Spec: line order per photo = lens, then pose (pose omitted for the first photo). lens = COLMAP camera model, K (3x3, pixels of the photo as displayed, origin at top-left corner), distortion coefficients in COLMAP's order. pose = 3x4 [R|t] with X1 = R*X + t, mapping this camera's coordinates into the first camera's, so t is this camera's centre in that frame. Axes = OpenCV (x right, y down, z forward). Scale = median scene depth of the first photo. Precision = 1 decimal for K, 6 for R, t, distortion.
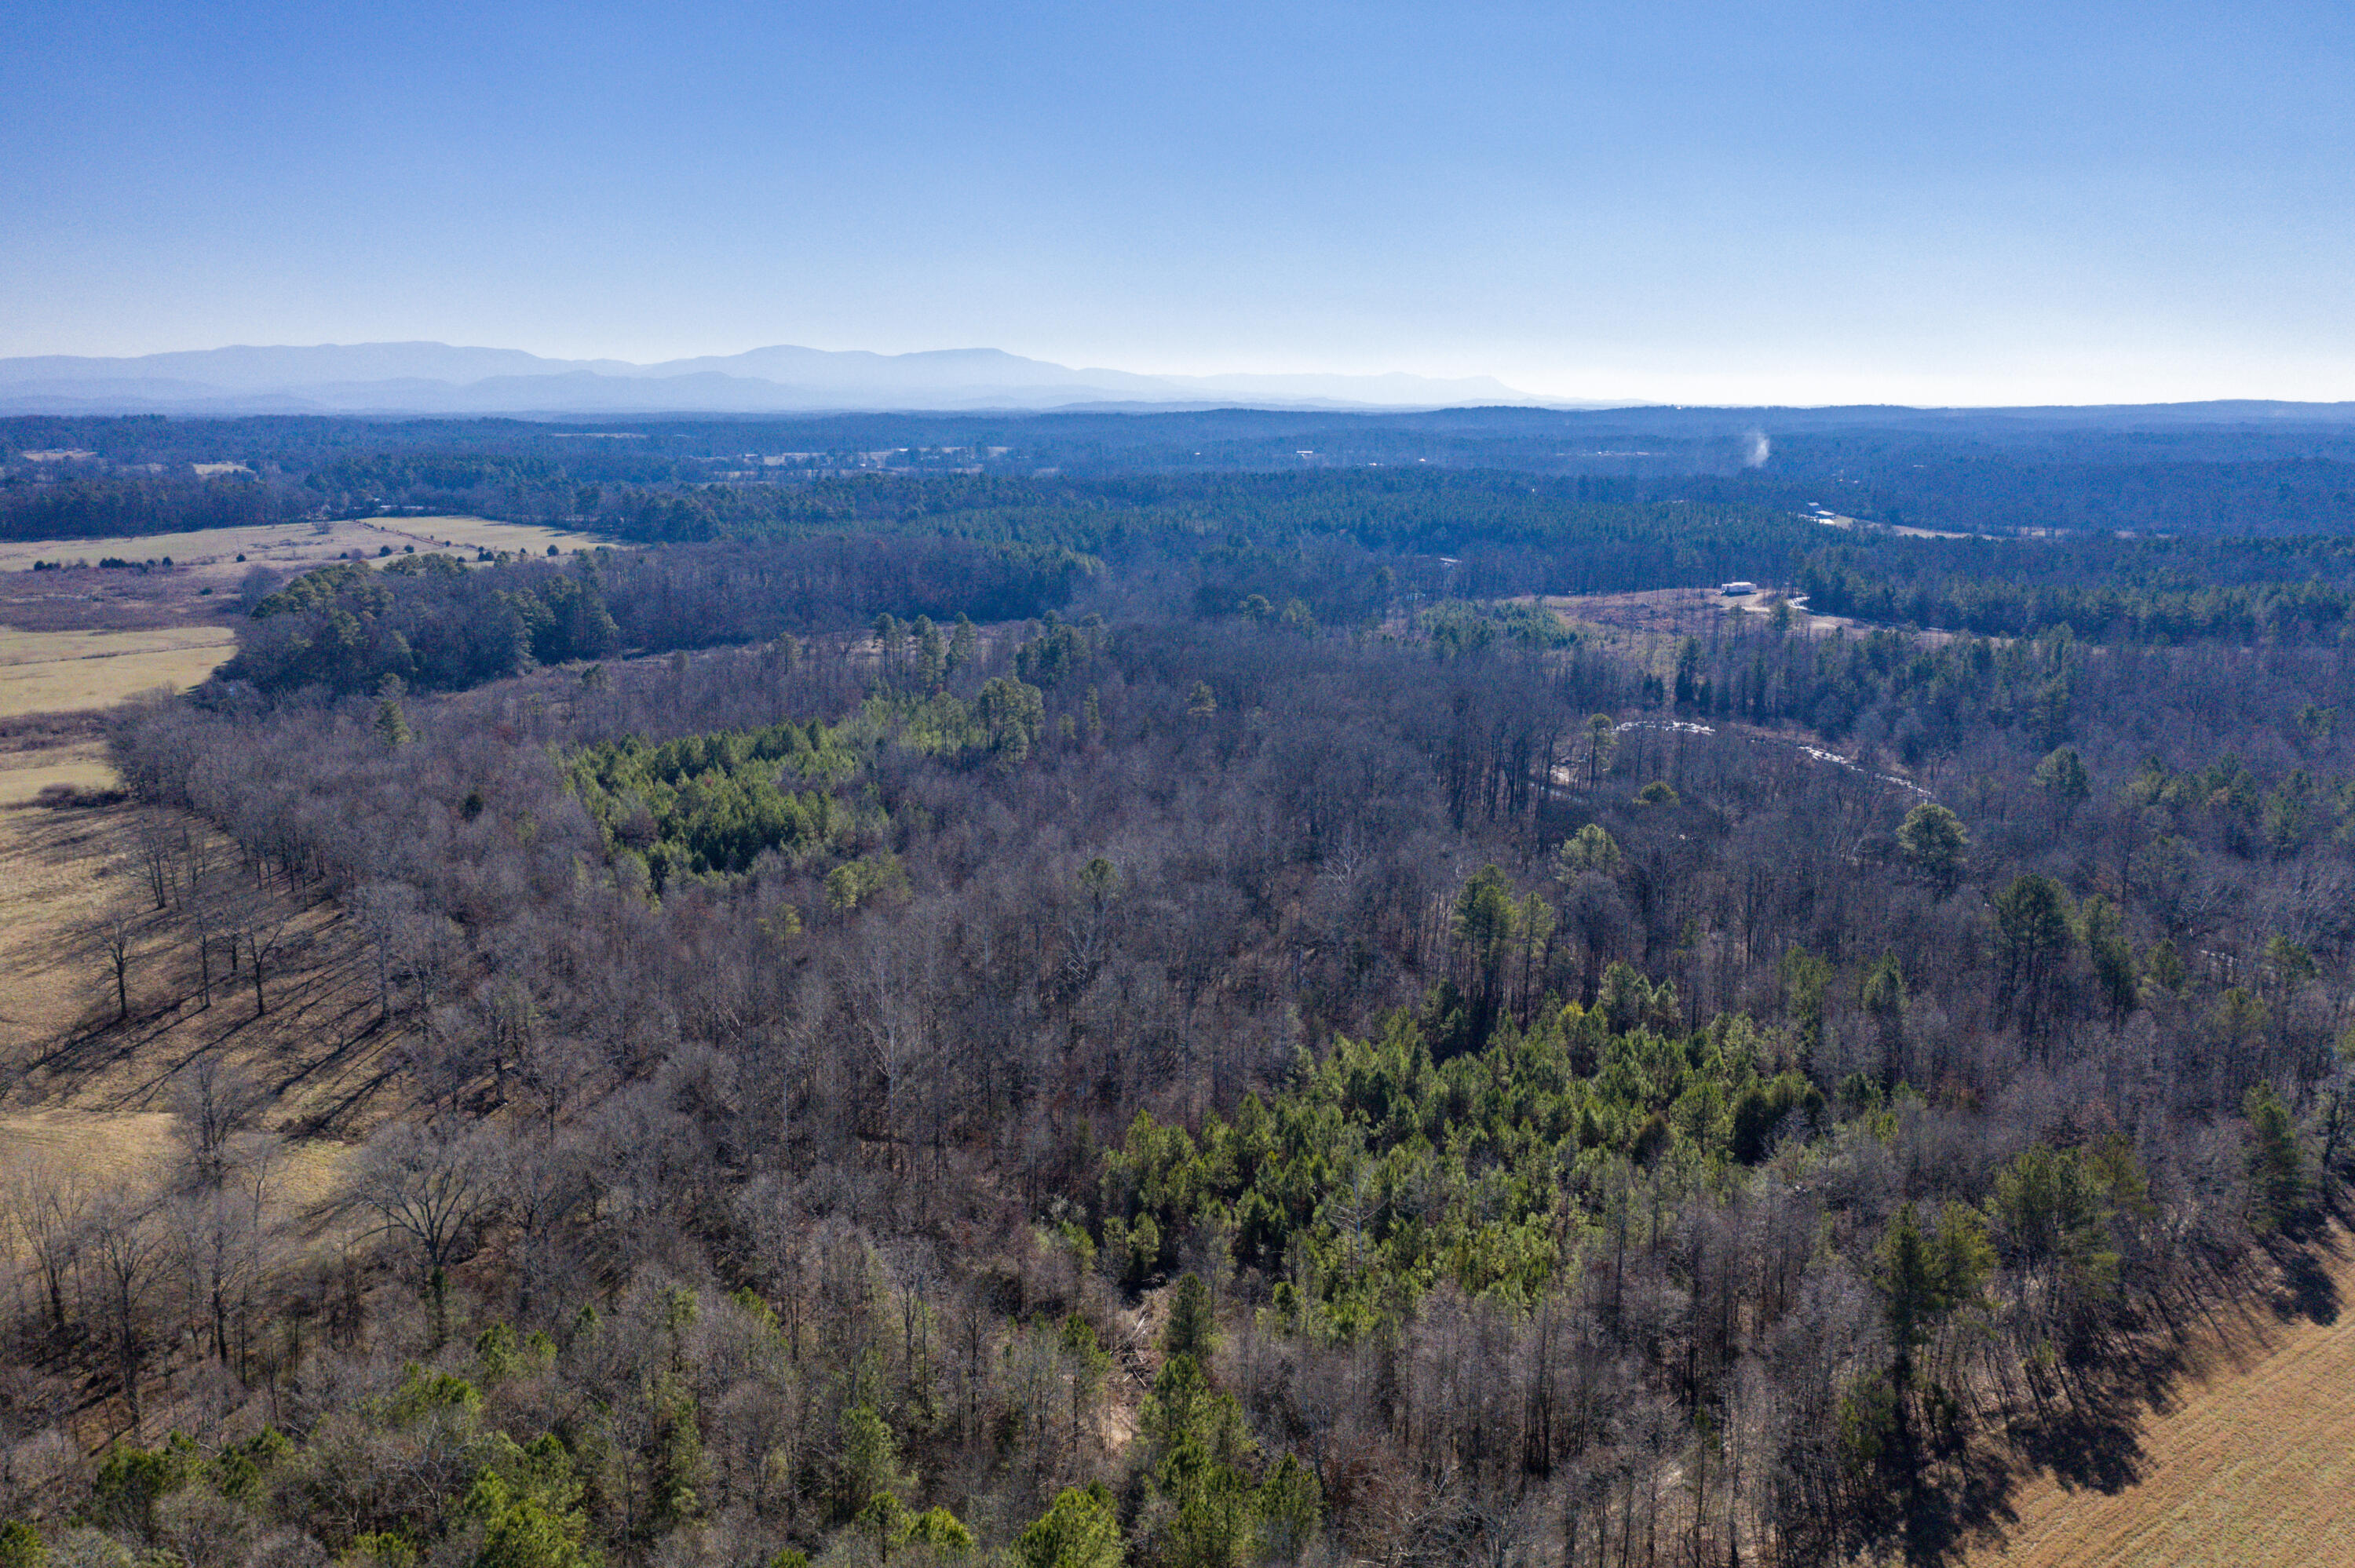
lens RADIAL K [[1864.3, 0, 1171.2], [0, 1864.3, 774.3], [0, 0, 1]] dist [-0.004774, 0.000101]
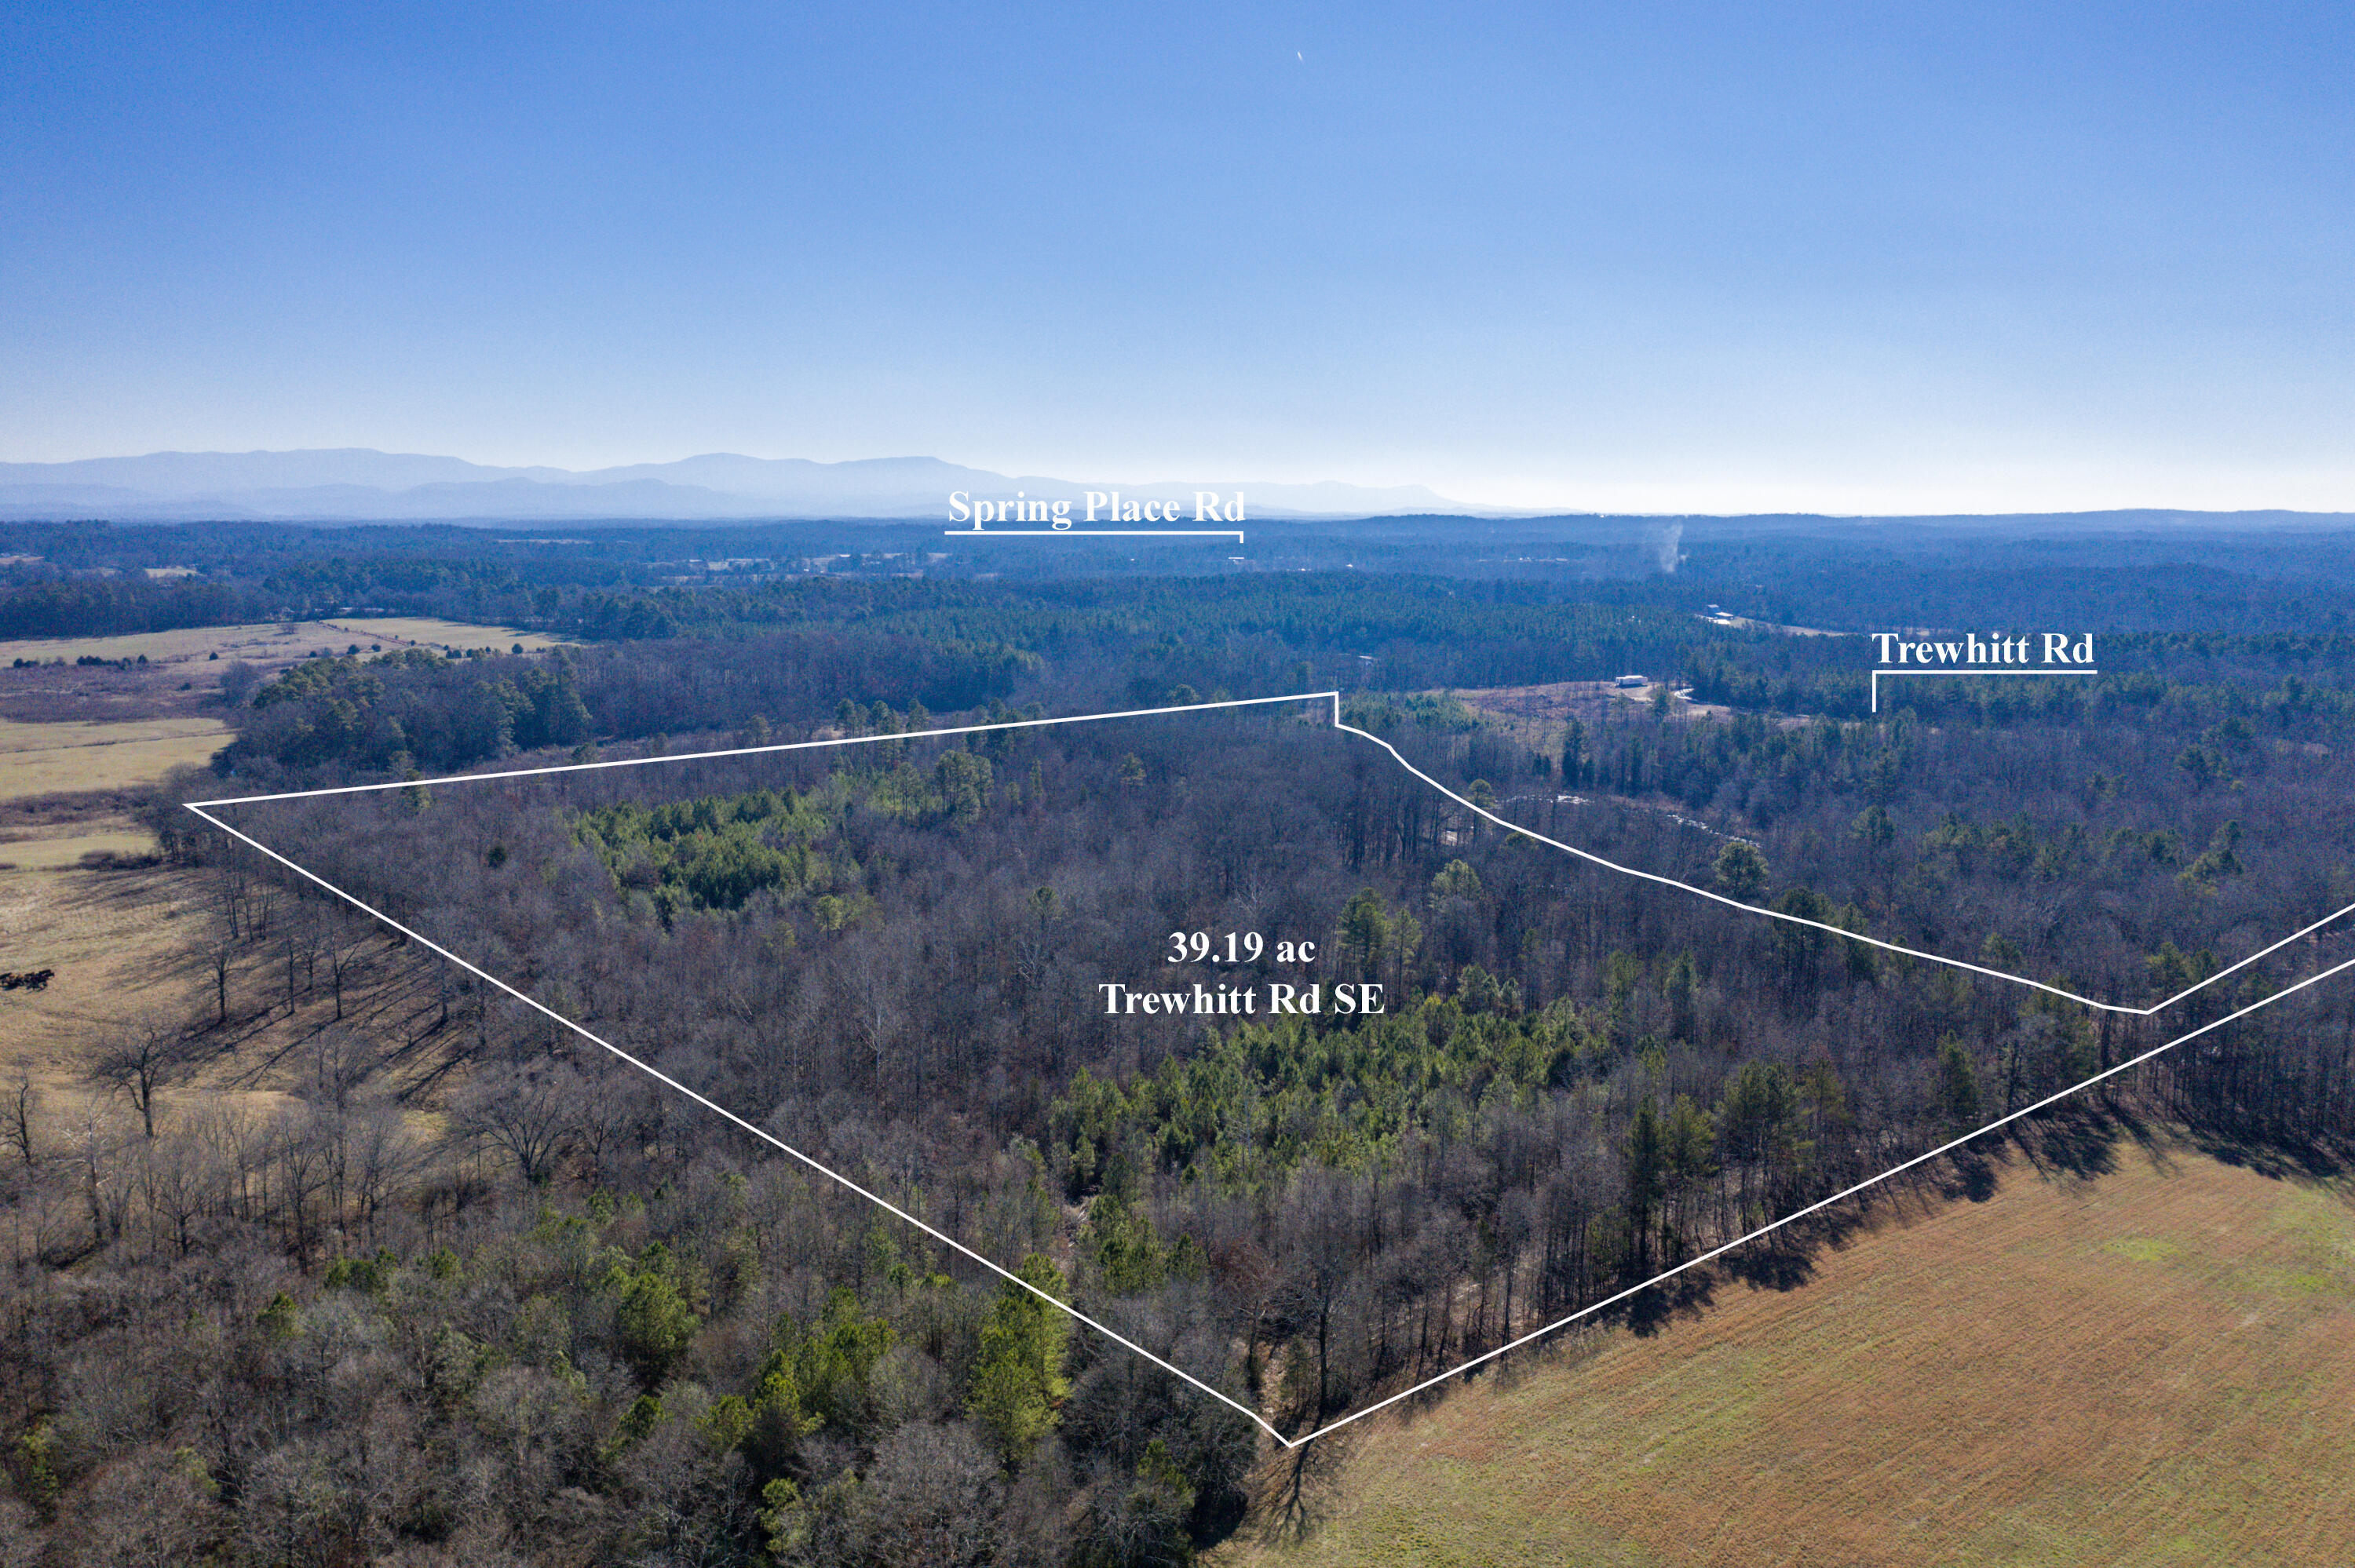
lens RADIAL K [[1864.3, 0, 1184.8], [0, 1864.3, 791.8], [0, 0, 1]] dist [-0.004774, 0.000101]
pose [[0.999151, -0.004504, 0.040952, 0.001814], [0.006424, 0.998880, -0.046872, 0.030586], [-0.040695, 0.047095, 0.998061, -0.150255]]
